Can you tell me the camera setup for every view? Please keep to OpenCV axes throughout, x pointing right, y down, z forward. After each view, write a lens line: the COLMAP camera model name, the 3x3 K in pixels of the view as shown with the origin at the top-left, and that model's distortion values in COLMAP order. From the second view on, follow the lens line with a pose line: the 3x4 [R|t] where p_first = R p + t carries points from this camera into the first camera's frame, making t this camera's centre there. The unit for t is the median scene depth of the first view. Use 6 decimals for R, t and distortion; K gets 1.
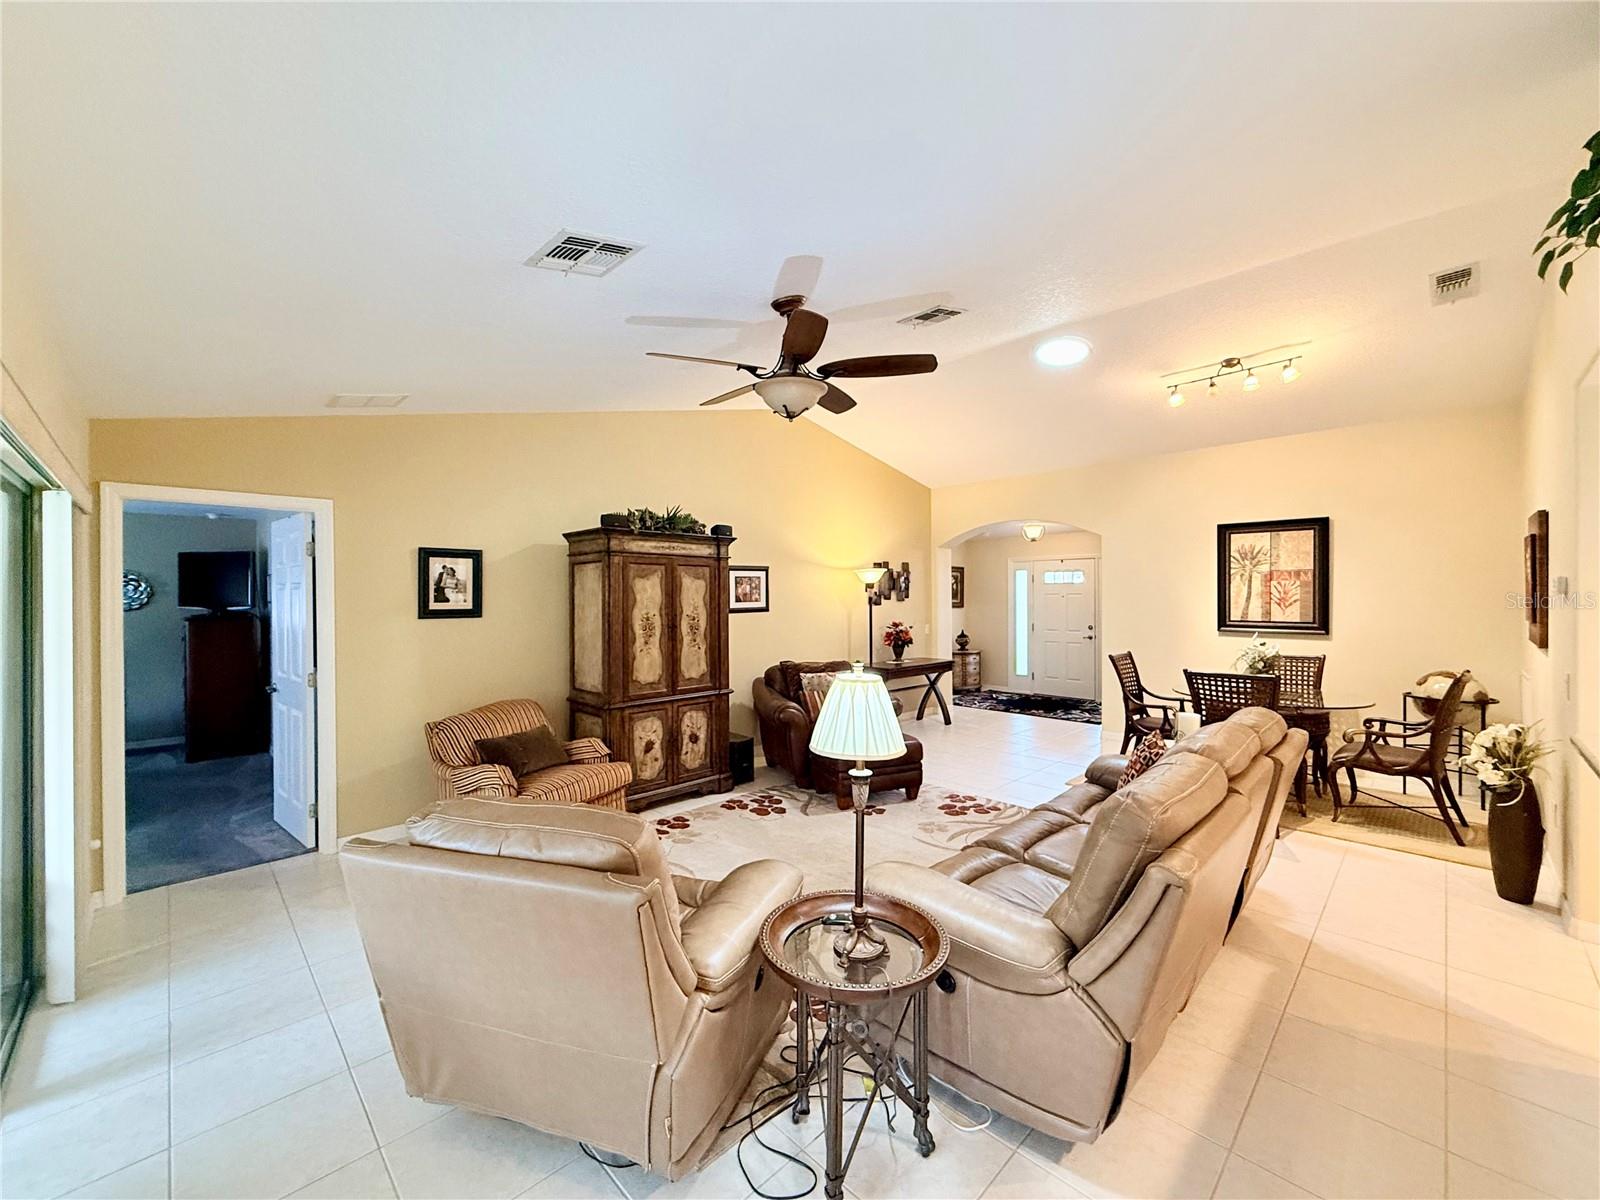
lens RADIAL K [[641.5, 0, 794.7], [0, 641.5, 598.2], [0, 0, 1]] dist [-0.000937, 0.000338]
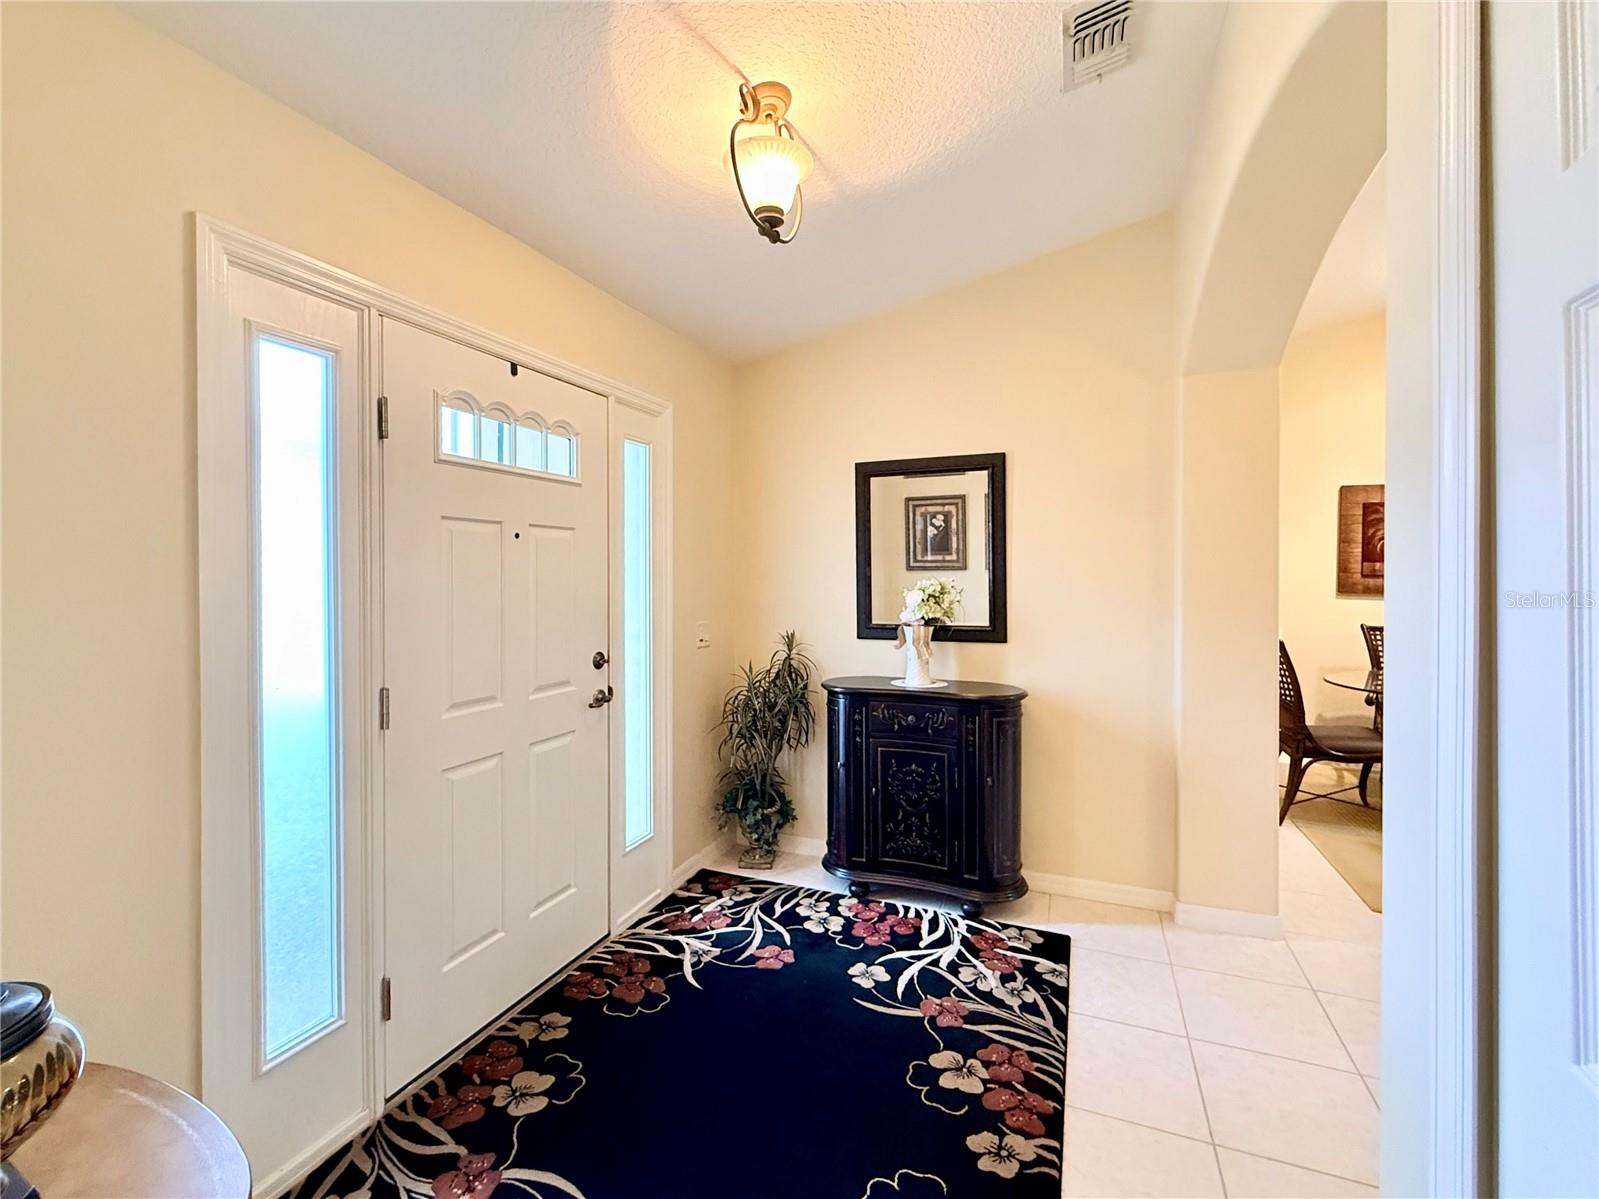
lens RADIAL K [[642.3, 0, 850.0], [0, 642.3, 575.8], [0, 0, 1]] dist [0.000786, -0.000027]
pose [[-0.442013, 0.001111, 0.897008, 0.321134], [0.004483, 0.999989, 0.000970, 0.020217], [-0.896997, 0.004450, -0.442013, 1.820670]]
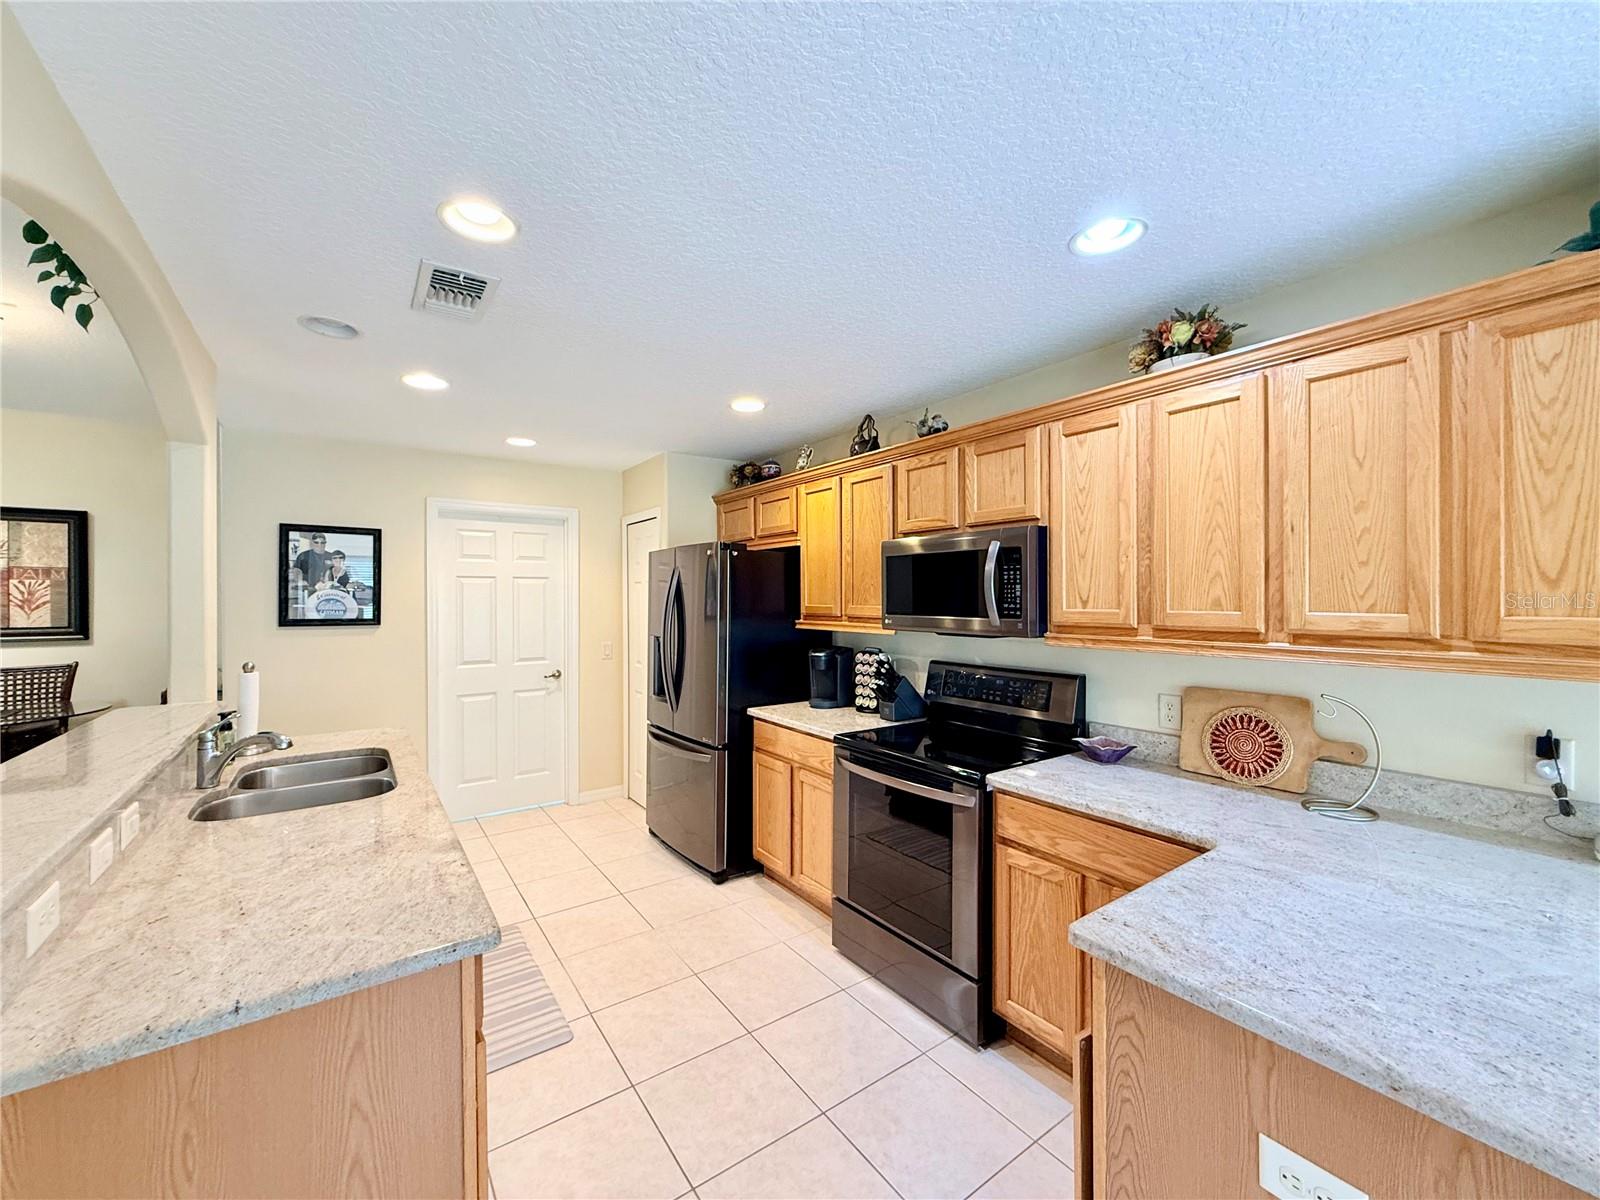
lens RADIAL K [[641.5, 0, 794.7], [0, 641.5, 598.2], [0, 0, 1]] dist [-0.000937, 0.000338]
pose [[0.163062, 0.000705, 0.986616, 0.097367], [0.006542, 0.999977, -0.001796, 0.006553], [-0.986594, 0.006747, 0.163053, -0.162705]]
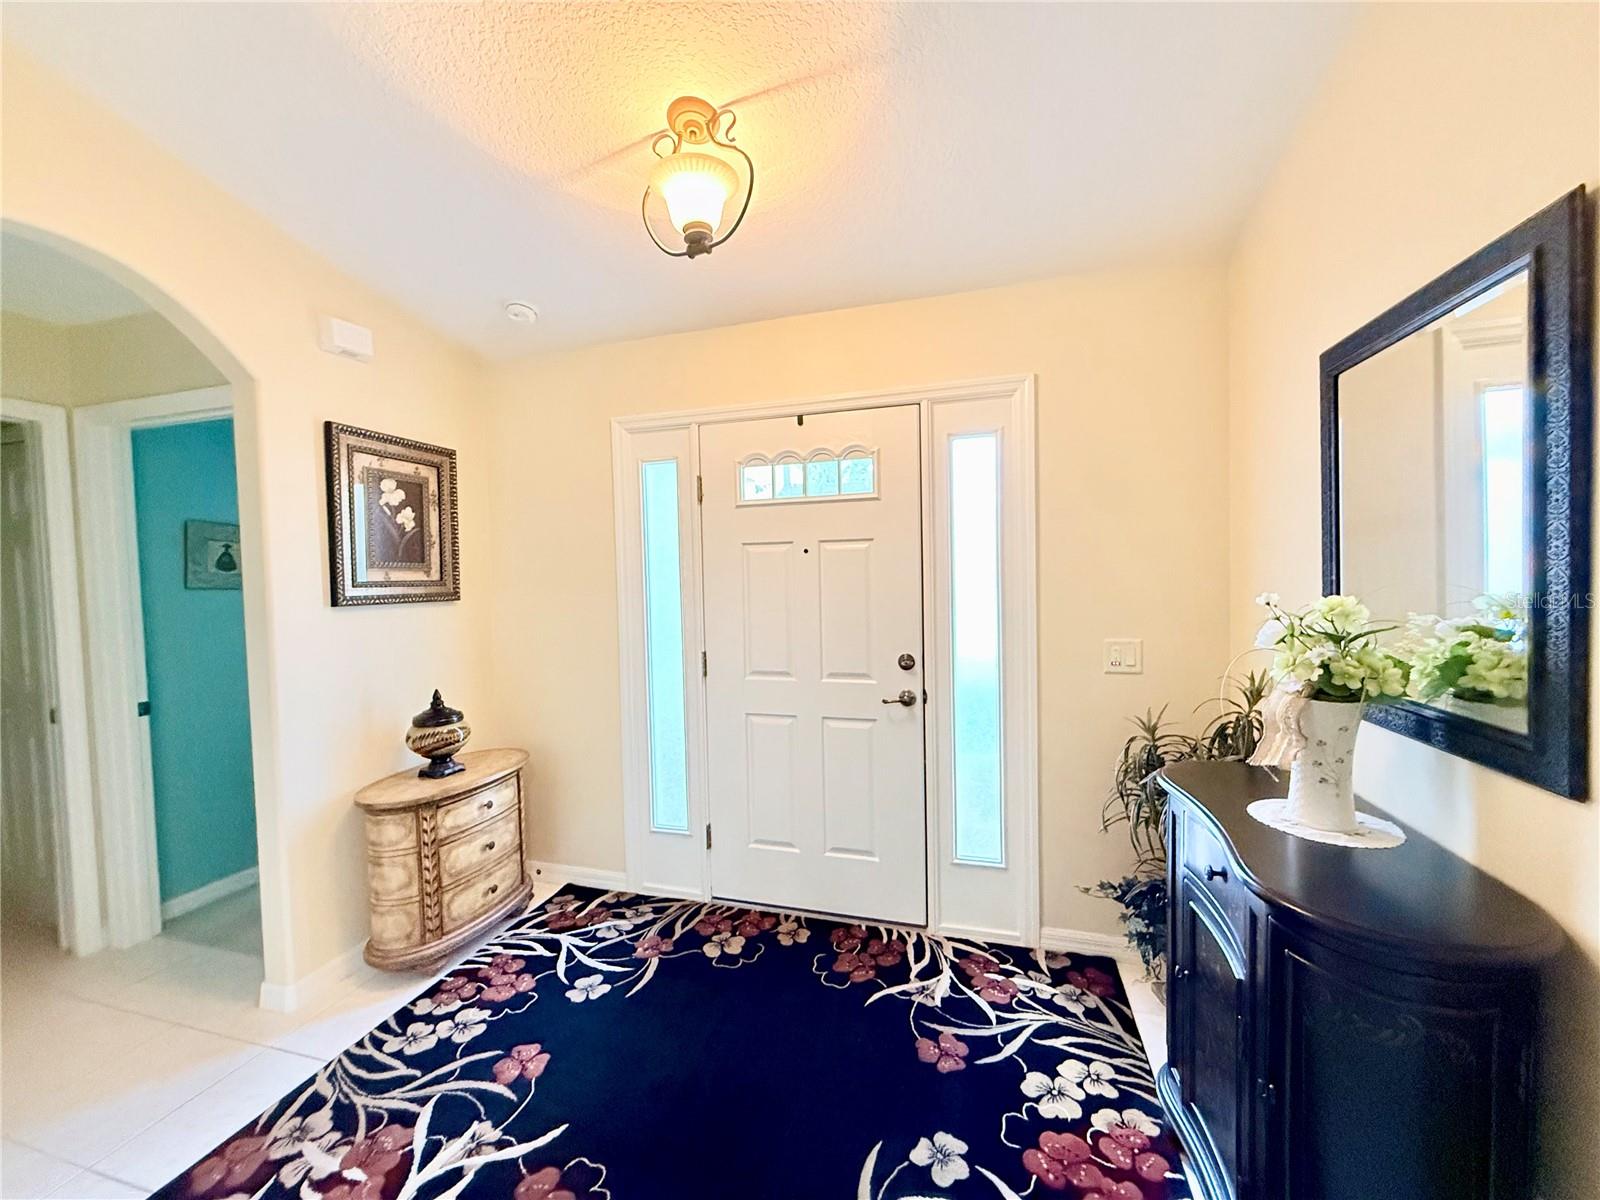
lens RADIAL K [[641.5, 0, 794.7], [0, 641.5, 598.2], [0, 0, 1]] dist [-0.000937, 0.000338]
pose [[0.852209, -0.033741, 0.522113, 0.494158], [0.018450, 0.999236, 0.034461, 0.014332], [-0.522877, -0.019735, 0.852180, 1.407877]]
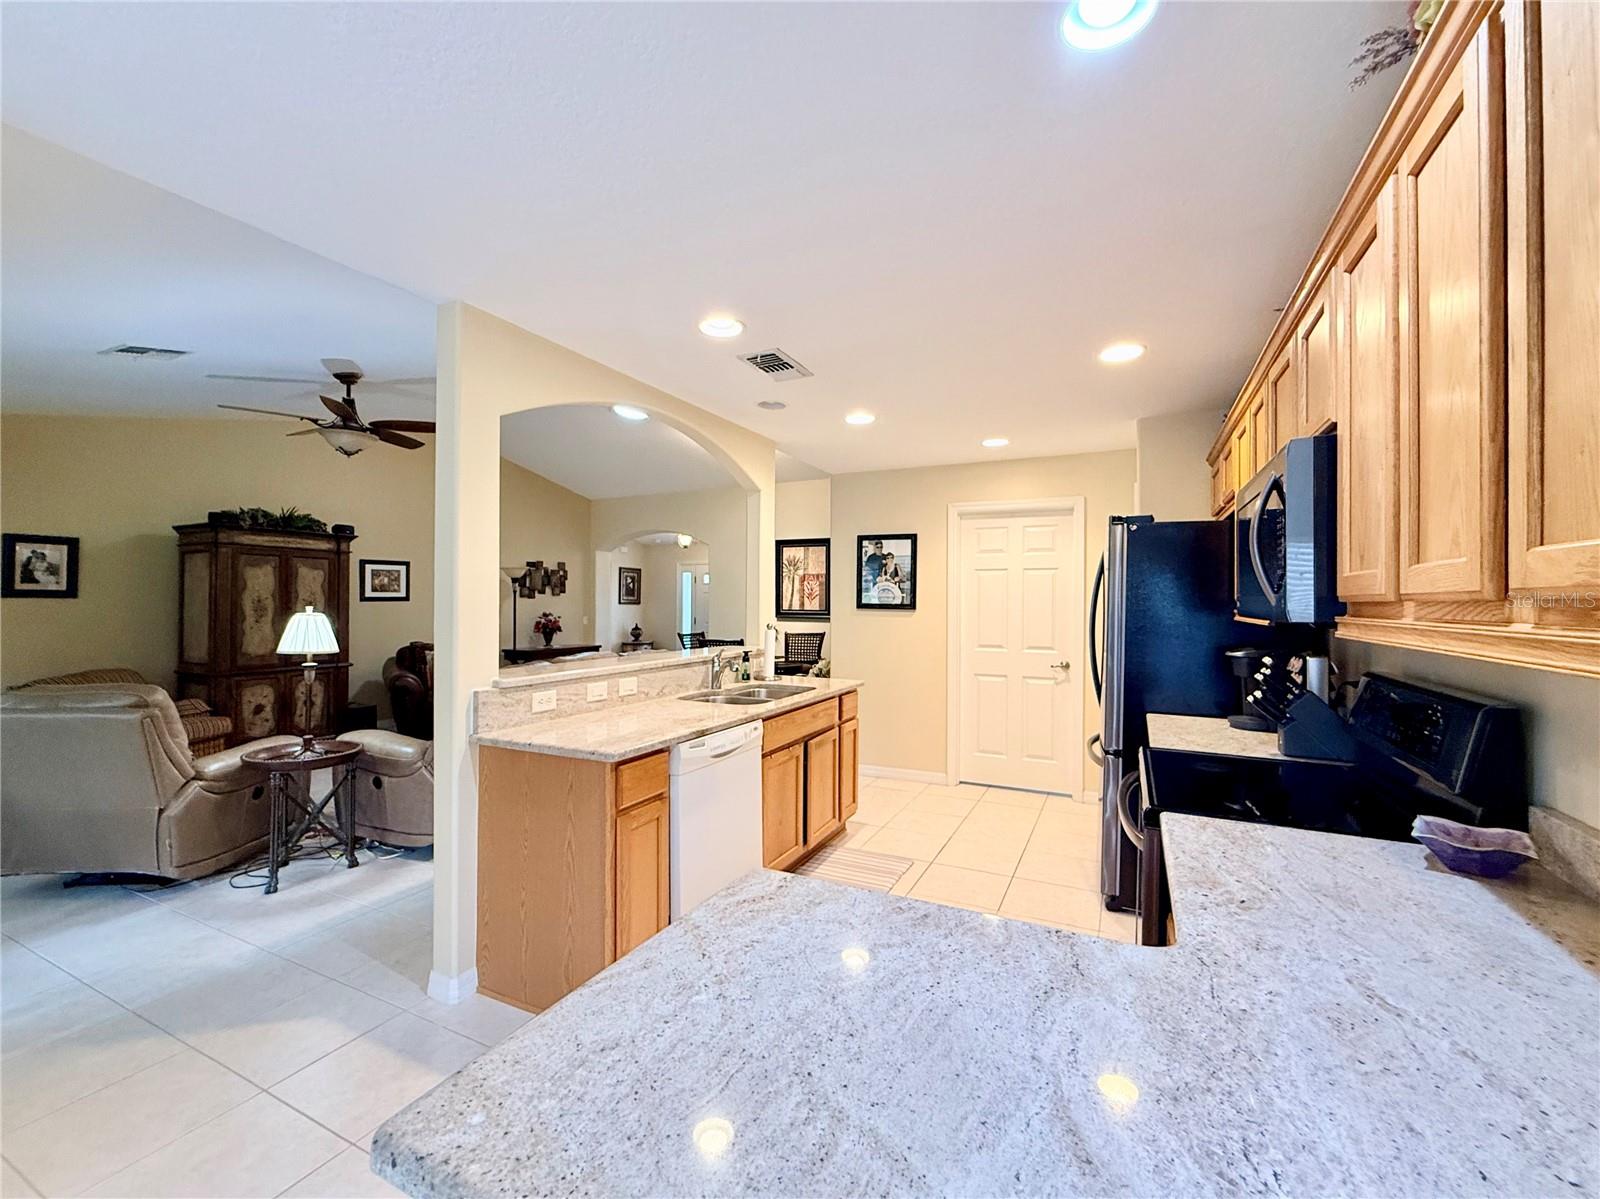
lens RADIAL K [[678.7, 0, 800.0], [0, 678.7, 599.5], [0, 0, 1]] dist [-0.000815, -0.000134]
pose [[0.944581, 0.009814, 0.328131, 0.274814], [-0.007500, 0.999937, -0.008316, 0.028863], [-0.328192, 0.005394, 0.944596, -0.462996]]
